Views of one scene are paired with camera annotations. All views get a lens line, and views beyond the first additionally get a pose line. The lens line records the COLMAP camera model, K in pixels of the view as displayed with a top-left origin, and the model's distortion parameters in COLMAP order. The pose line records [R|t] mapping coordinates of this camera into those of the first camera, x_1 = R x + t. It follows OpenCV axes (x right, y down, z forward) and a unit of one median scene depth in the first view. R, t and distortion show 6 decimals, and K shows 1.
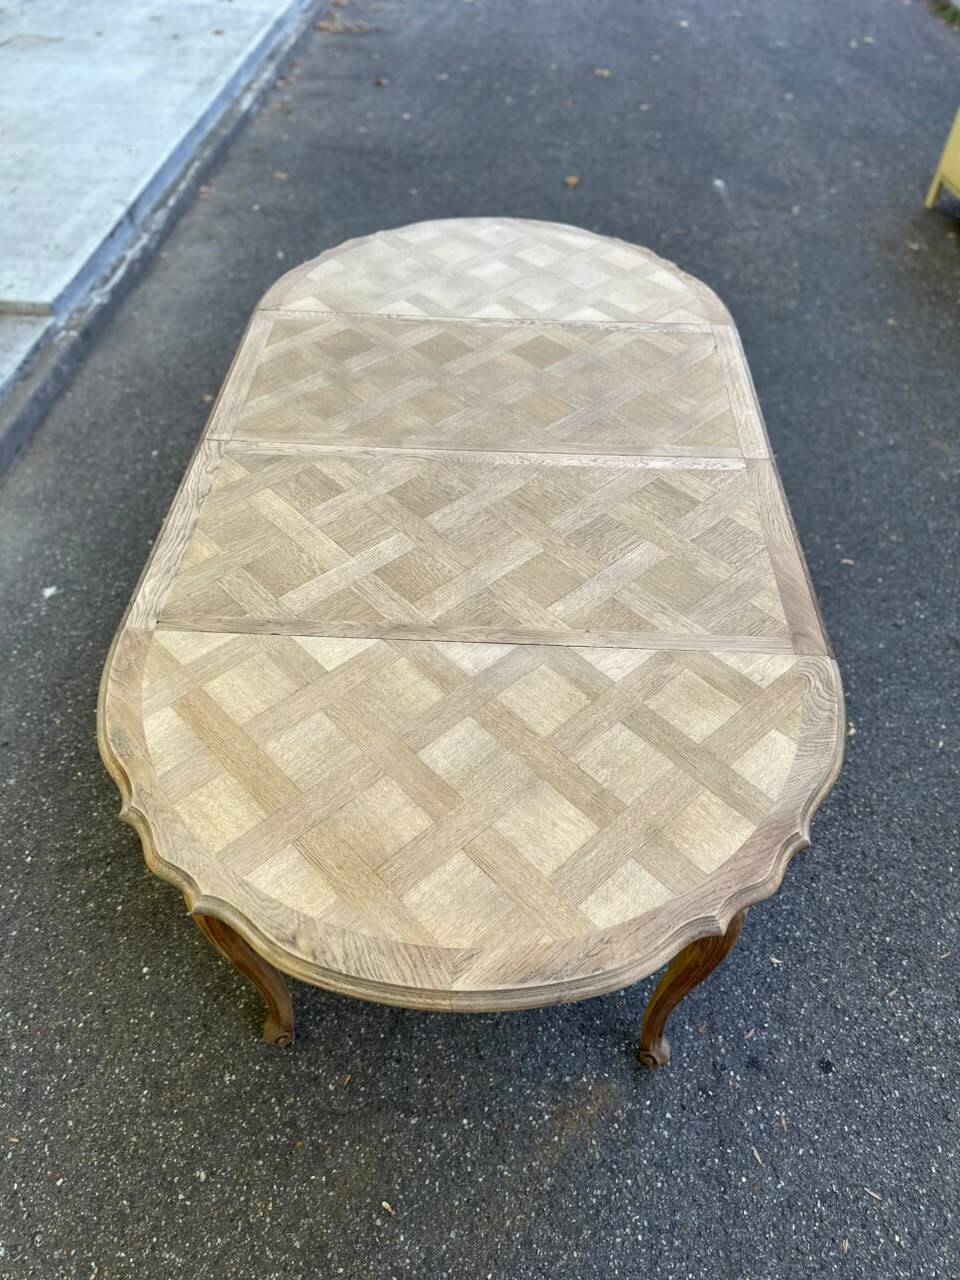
lens RADIAL K [[886.0, 0, 480.0], [0, 886.0, 640.0], [0, 0, 1]] dist [0.004532, -0.009901]
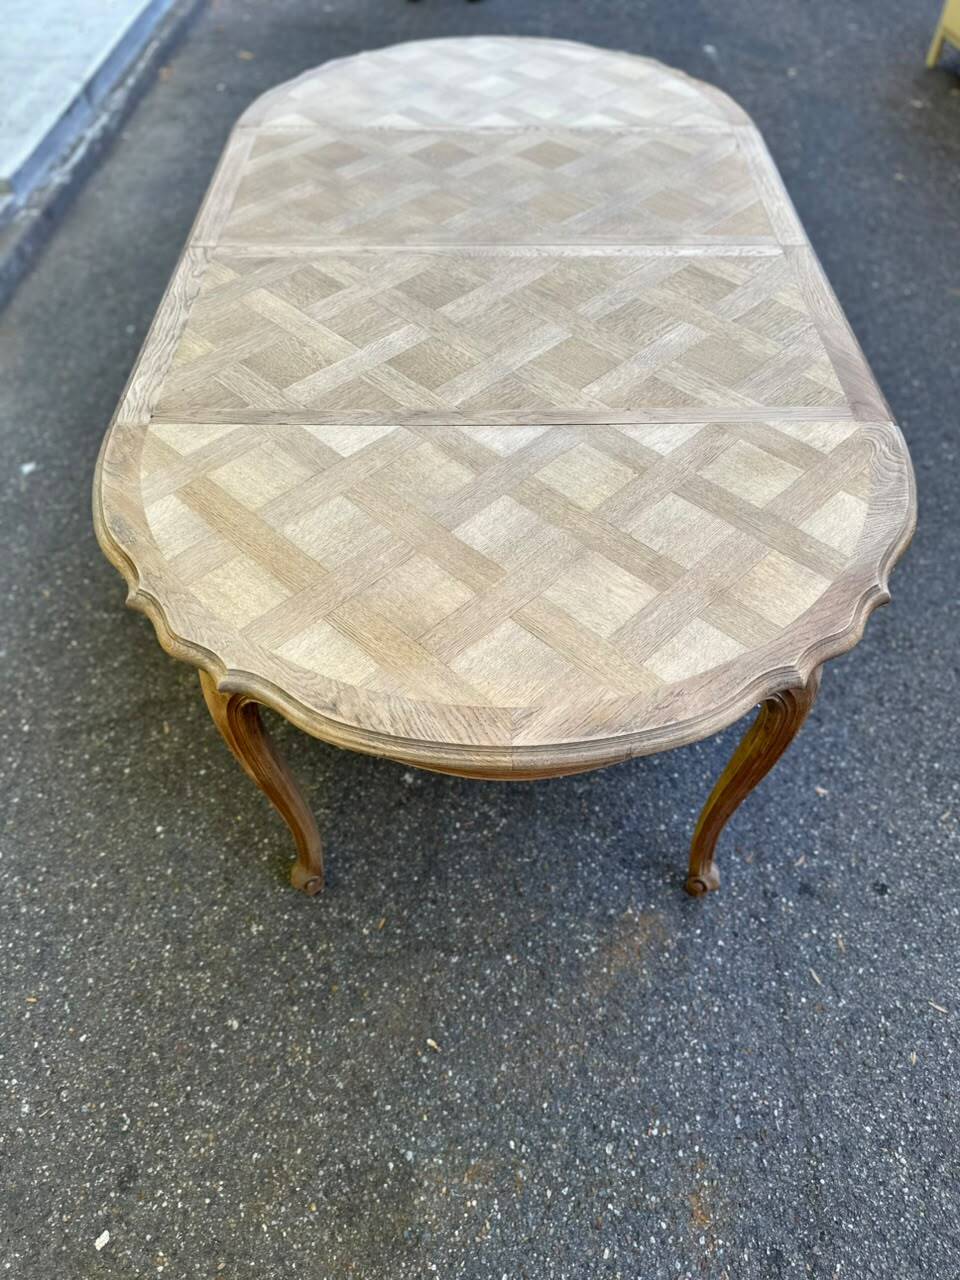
lens RADIAL K [[883.0, 0, 482.2], [0, 883.0, 640.3], [0, 0, 1]] dist [0.029060, -0.042507]
pose [[0.998939, -0.042788, 0.017015, -0.046264], [0.041792, 0.997604, 0.055138, 0.148188], [-0.019334, -0.054368, 0.998334, 0.069161]]
